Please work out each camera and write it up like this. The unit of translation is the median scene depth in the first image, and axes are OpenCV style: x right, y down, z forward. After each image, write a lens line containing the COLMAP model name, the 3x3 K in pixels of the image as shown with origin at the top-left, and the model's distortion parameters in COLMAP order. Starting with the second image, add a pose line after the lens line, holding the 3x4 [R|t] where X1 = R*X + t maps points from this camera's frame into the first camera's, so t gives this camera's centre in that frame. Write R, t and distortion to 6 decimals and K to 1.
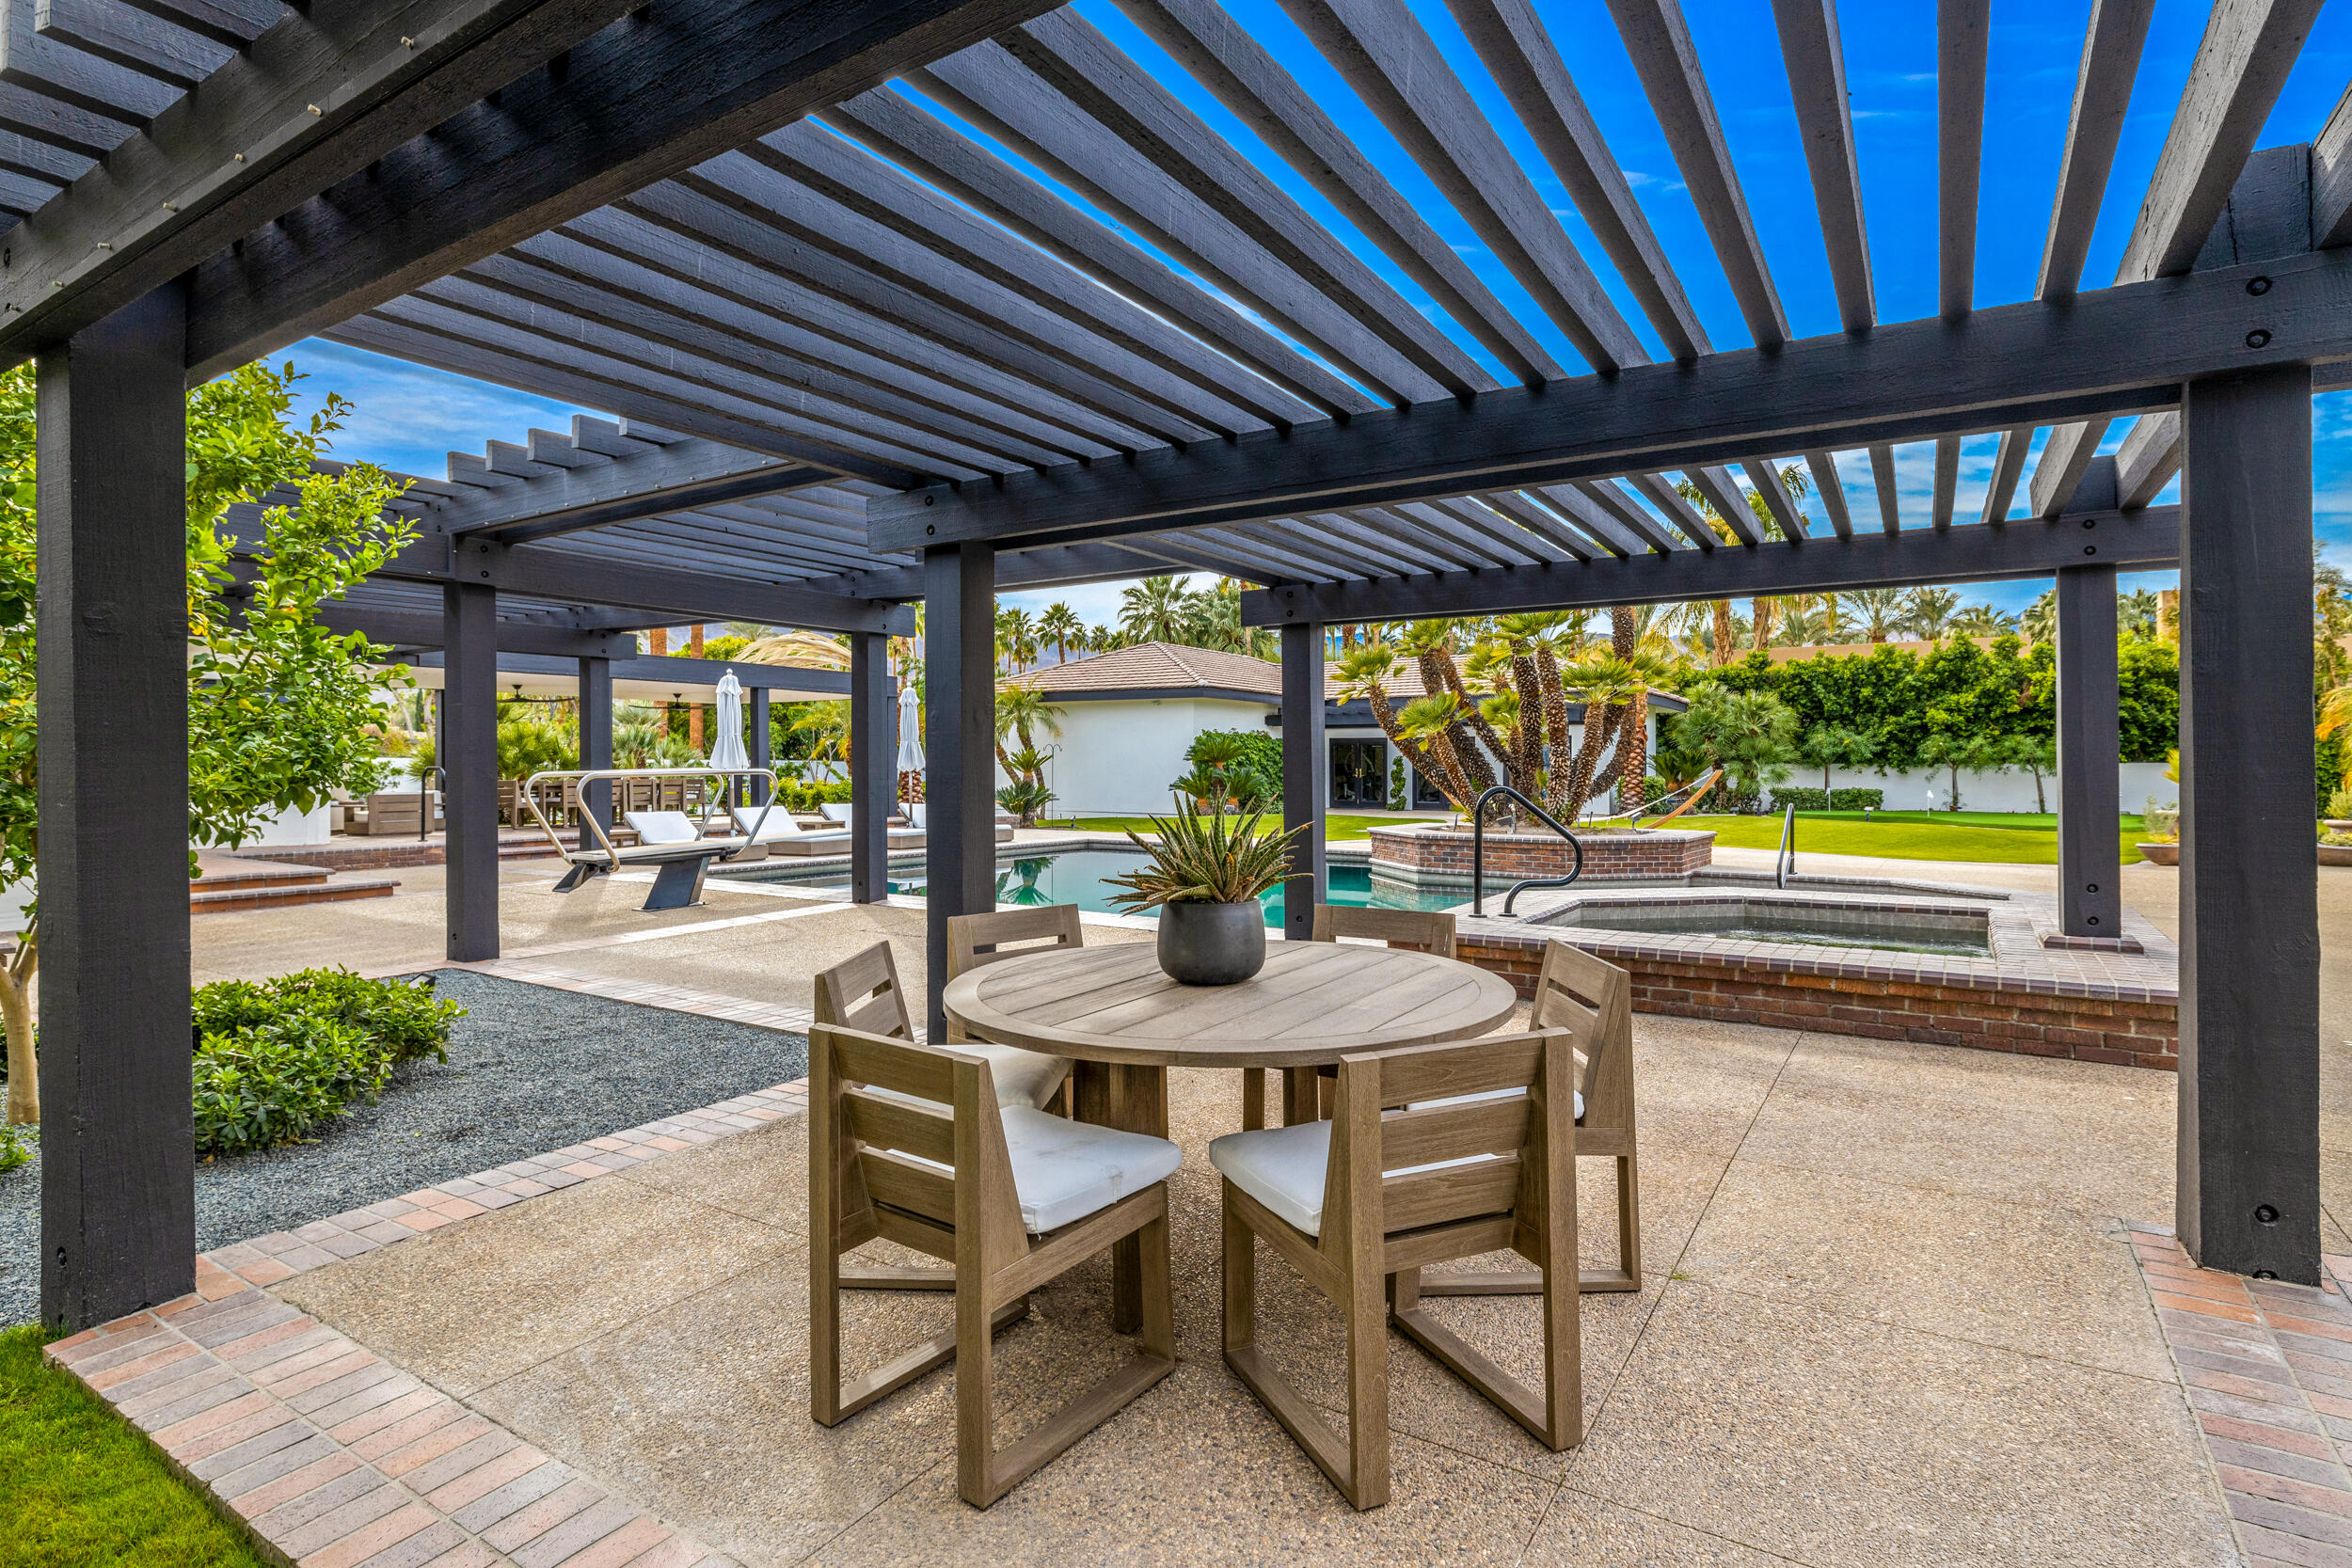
lens RADIAL K [[1173.2, 0, 1176.0], [0, 1173.2, 784.0], [0, 0, 1]] dist [-0.000280, -0.000011]
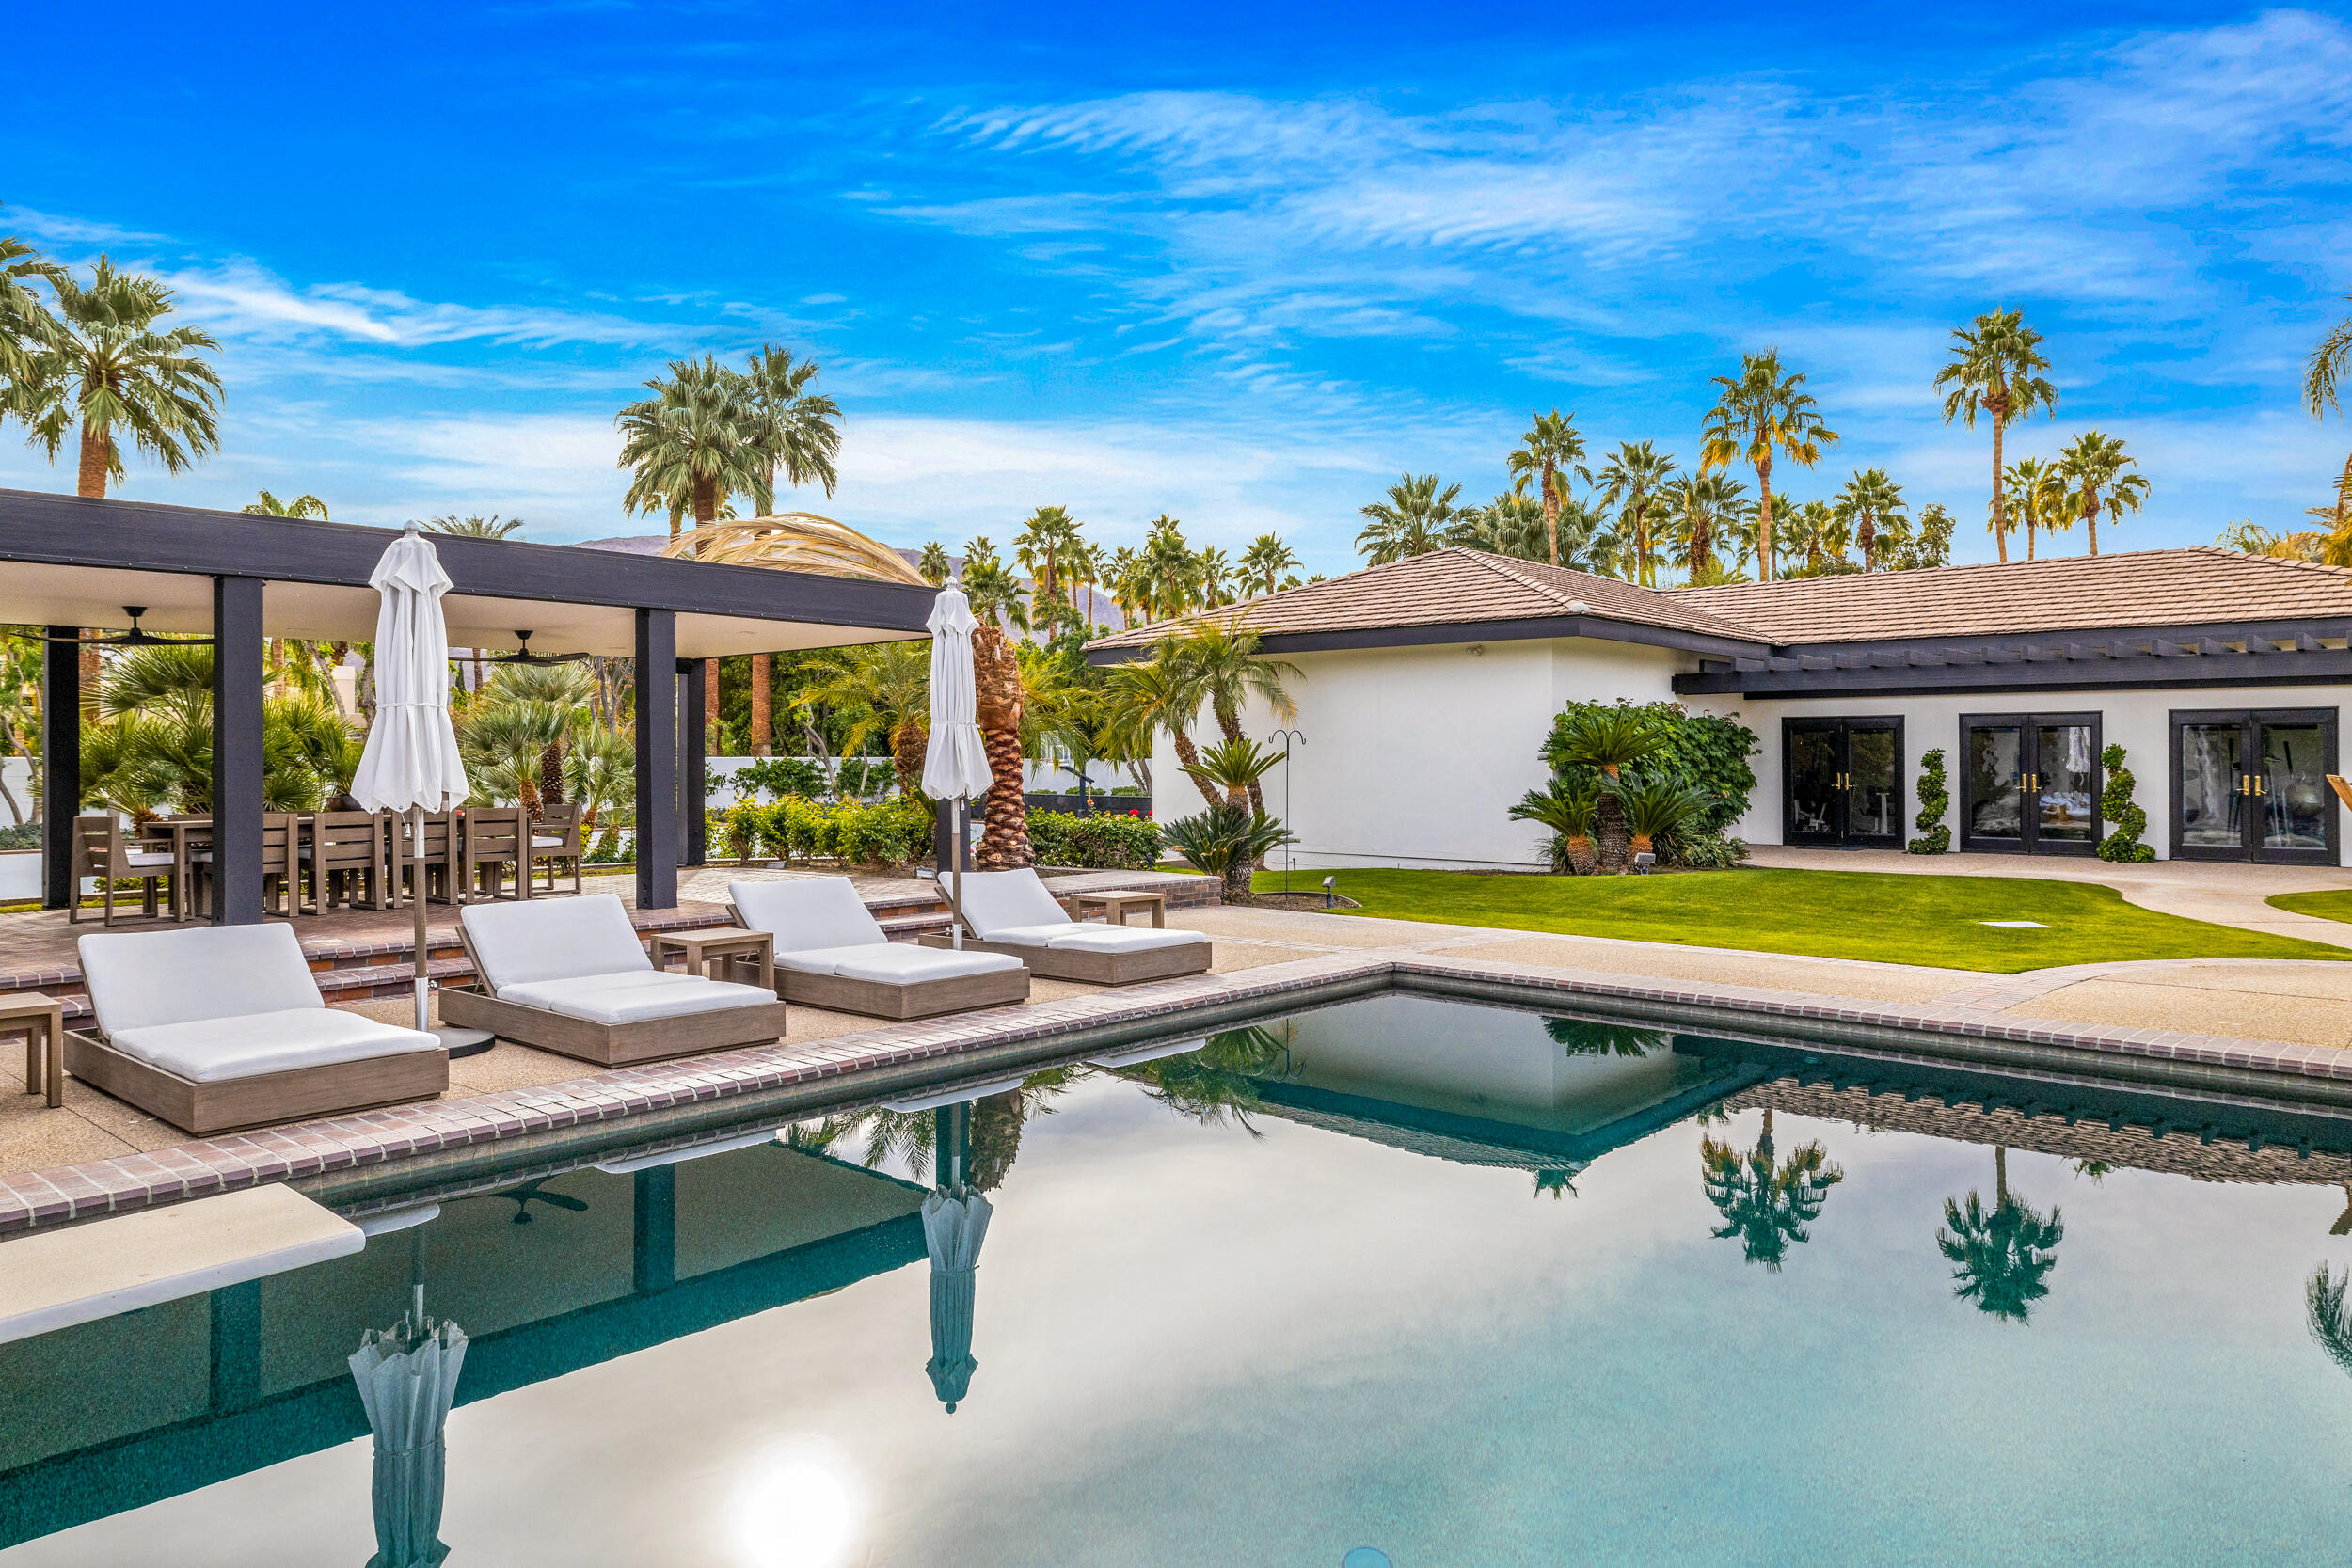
lens RADIAL K [[1483.5, 0, 1176.0], [0, 1483.5, 784.0], [0, 0, 1]] dist [0.002421, 0.001292]
pose [[0.987770, 0.000656, -0.155918, -0.044876], [-0.000373, 0.999998, 0.001848, -0.010380], [0.155919, -0.001767, 0.987768, 0.313910]]
